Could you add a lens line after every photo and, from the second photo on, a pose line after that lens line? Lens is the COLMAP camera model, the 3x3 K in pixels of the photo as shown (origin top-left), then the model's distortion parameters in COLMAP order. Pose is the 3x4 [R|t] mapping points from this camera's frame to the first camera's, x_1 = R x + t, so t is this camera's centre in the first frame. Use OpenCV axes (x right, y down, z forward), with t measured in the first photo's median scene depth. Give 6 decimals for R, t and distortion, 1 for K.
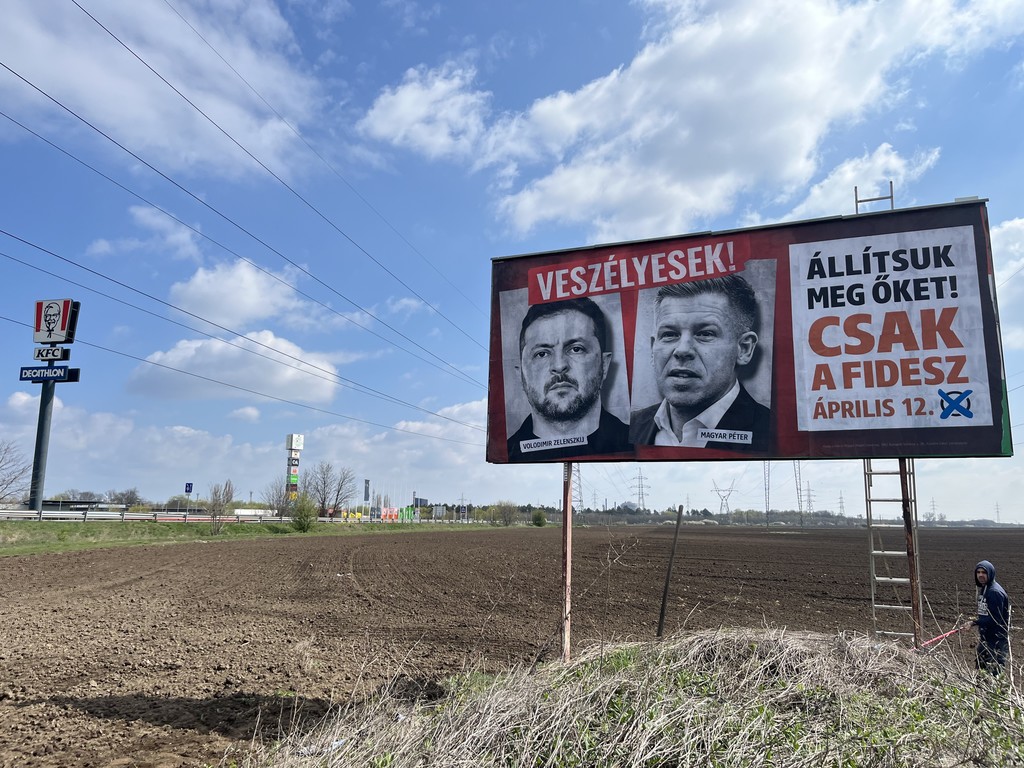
lens RADIAL K [[760.8, 0, 508.4], [0, 760.8, 377.3], [0, 0, 1]] dist [0.039796, -0.050448]
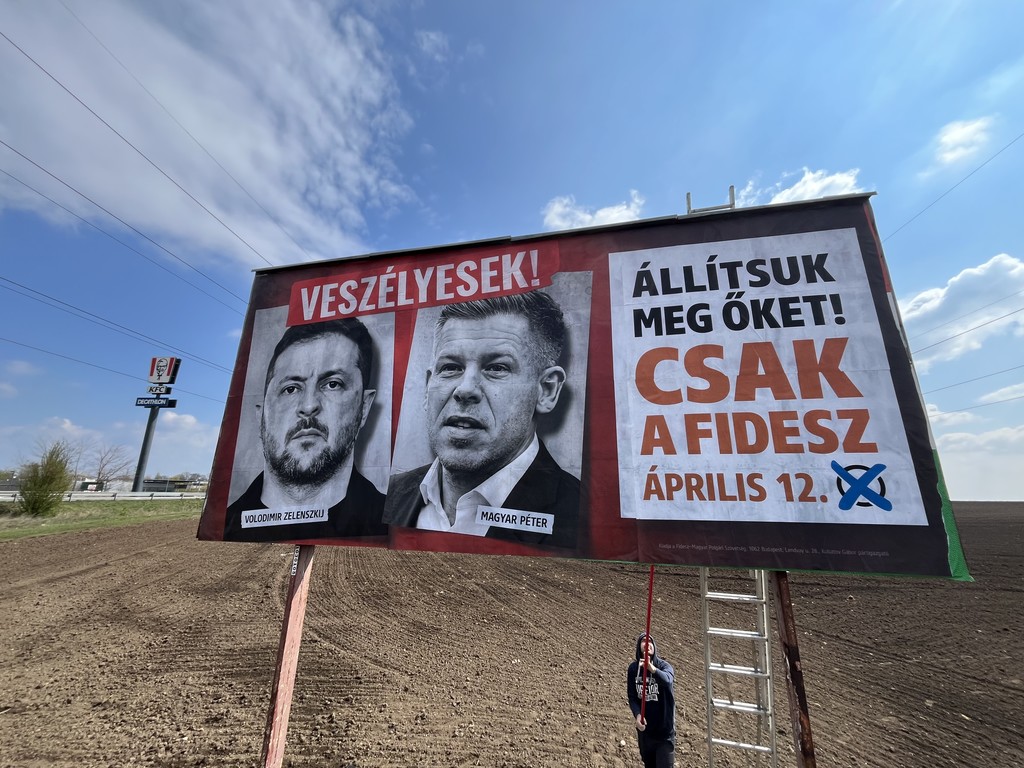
lens RADIAL K [[410.2, 0, 511.4], [0, 410.2, 383.7], [0, 0, 1]] dist [0.001306, -0.000076]
pose [[0.987852, 0.039787, 0.150218, 0.215559], [-0.028814, 0.996802, -0.074534, -0.013781], [-0.152703, 0.069300, 0.985839, 0.621054]]
